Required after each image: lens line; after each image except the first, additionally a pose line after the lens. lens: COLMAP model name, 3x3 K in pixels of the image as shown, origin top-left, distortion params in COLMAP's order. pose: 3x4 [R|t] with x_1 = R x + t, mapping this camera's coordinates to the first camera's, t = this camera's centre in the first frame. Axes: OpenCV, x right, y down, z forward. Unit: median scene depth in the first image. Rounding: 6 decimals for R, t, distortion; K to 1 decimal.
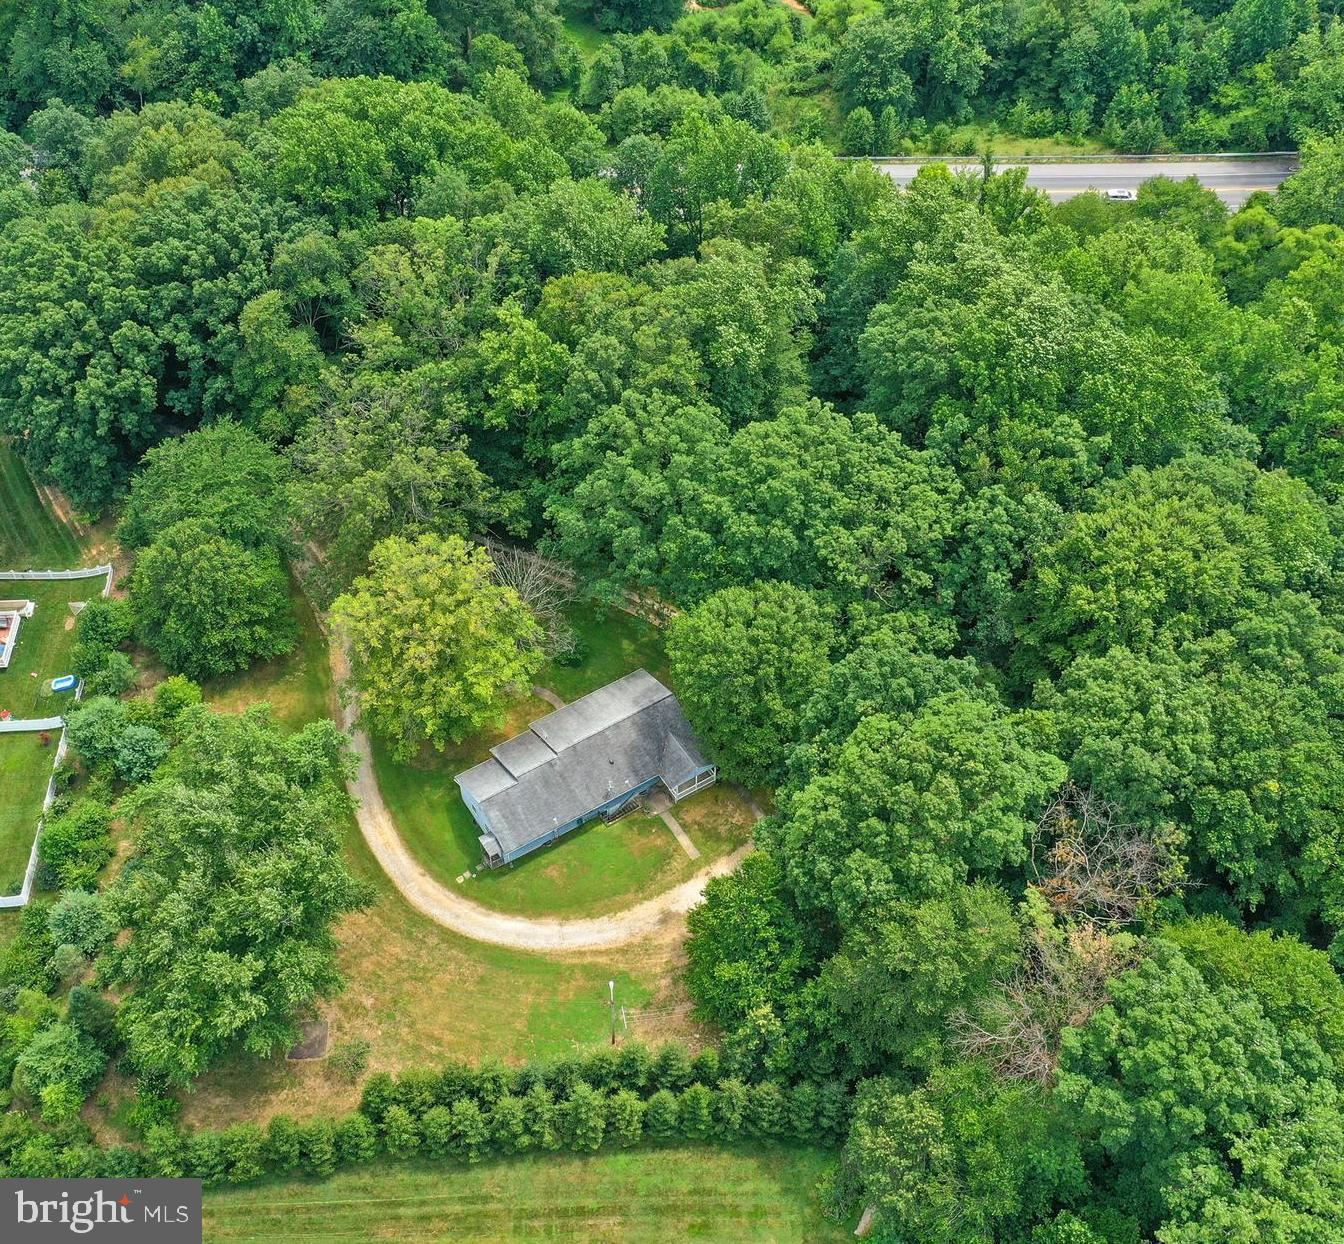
lens RADIAL K [[1603.5, 0, 672.0], [0, 1603.5, 622.0], [0, 0, 1]] dist [0.002669, 0.021149]
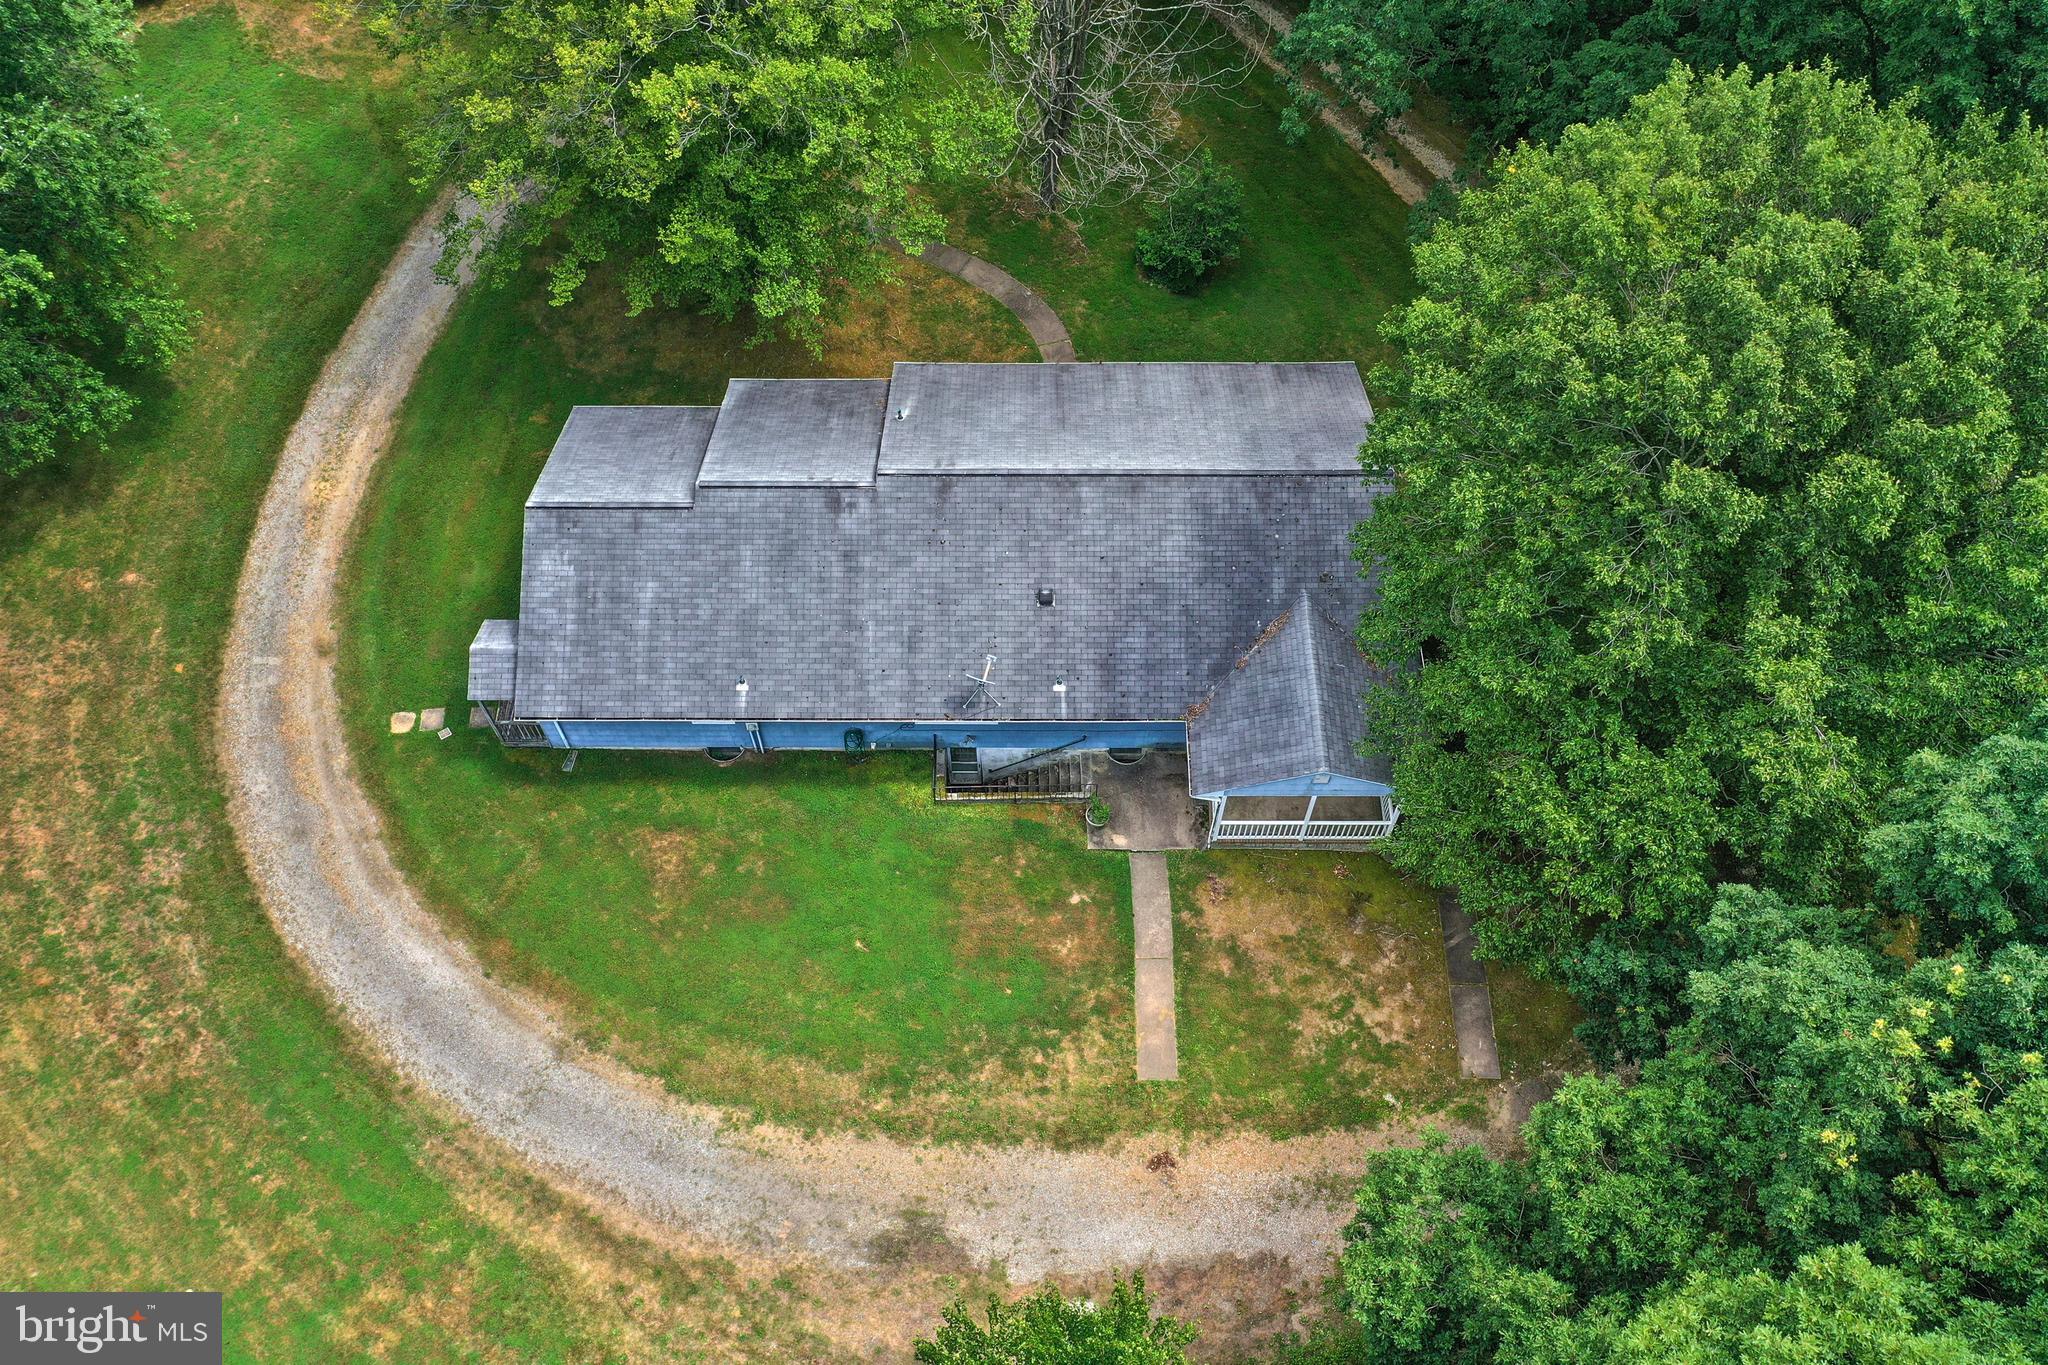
lens RADIAL K [[1614.1, 0, 1024.0], [0, 1614.1, 682.5], [0, 0, 1]] dist [0.000722, 0.005542]
pose [[0.843964, 0.457416, -0.280170, 0.039721], [-0.413628, 0.887522, 0.203020, 0.047914], [0.341522, -0.055456, 0.938236, 0.750717]]
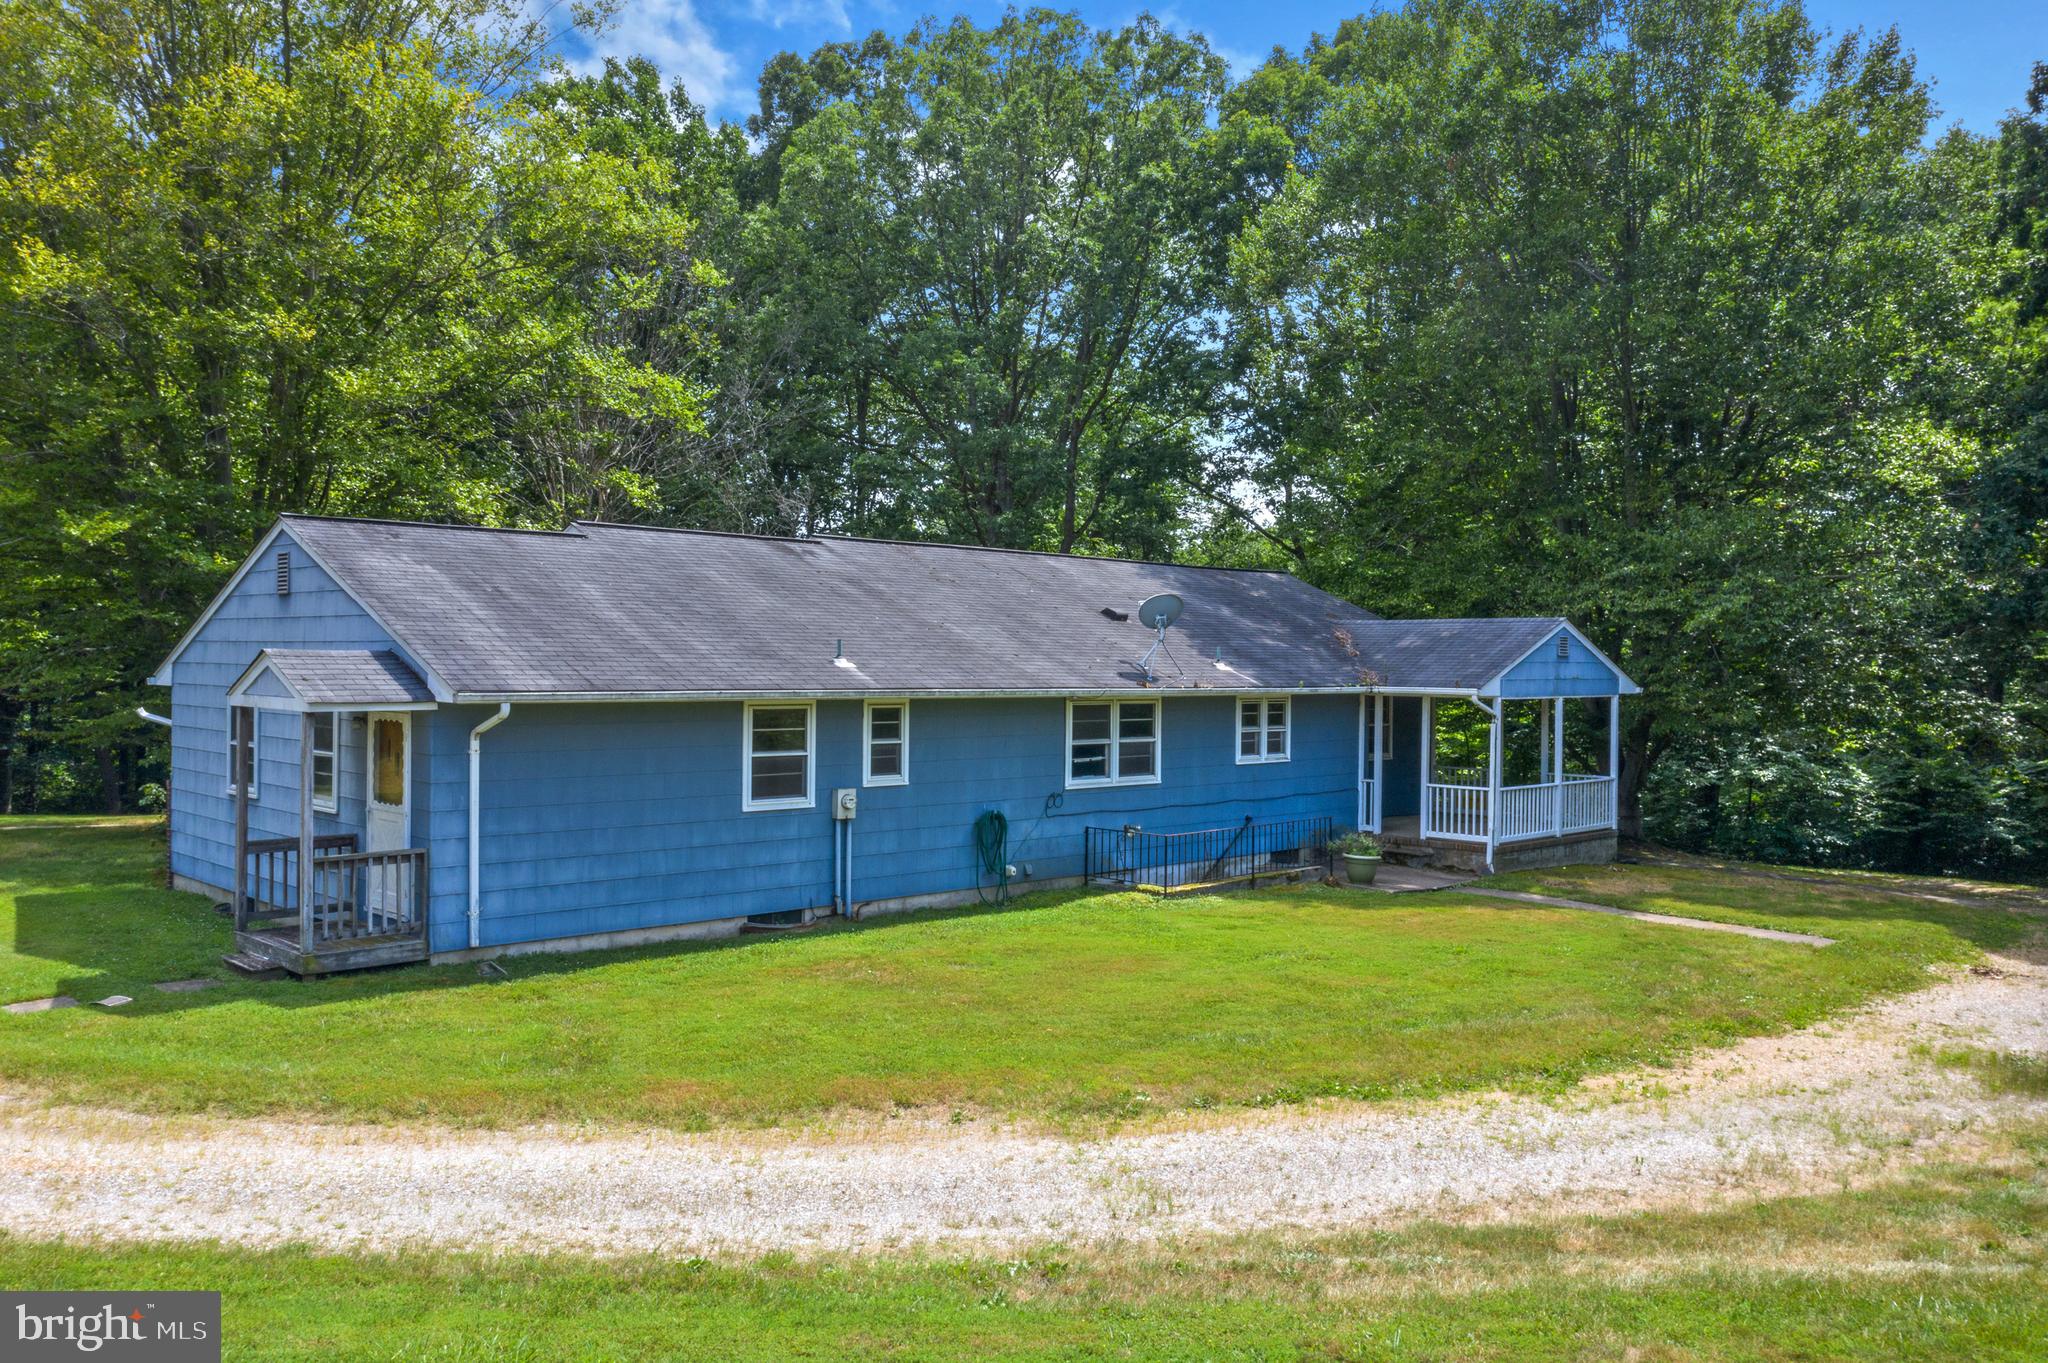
lens RADIAL K [[1614.1, 0, 1024.0], [0, 1614.1, 681.5], [0, 0, 1]] dist [0.000722, 0.005542]
pose [[0.978165, 0.012116, 0.207475, -0.086373], [0.150865, 0.645222, -0.748951, 0.228247], [-0.142941, 0.763899, 0.629306, 0.892696]]
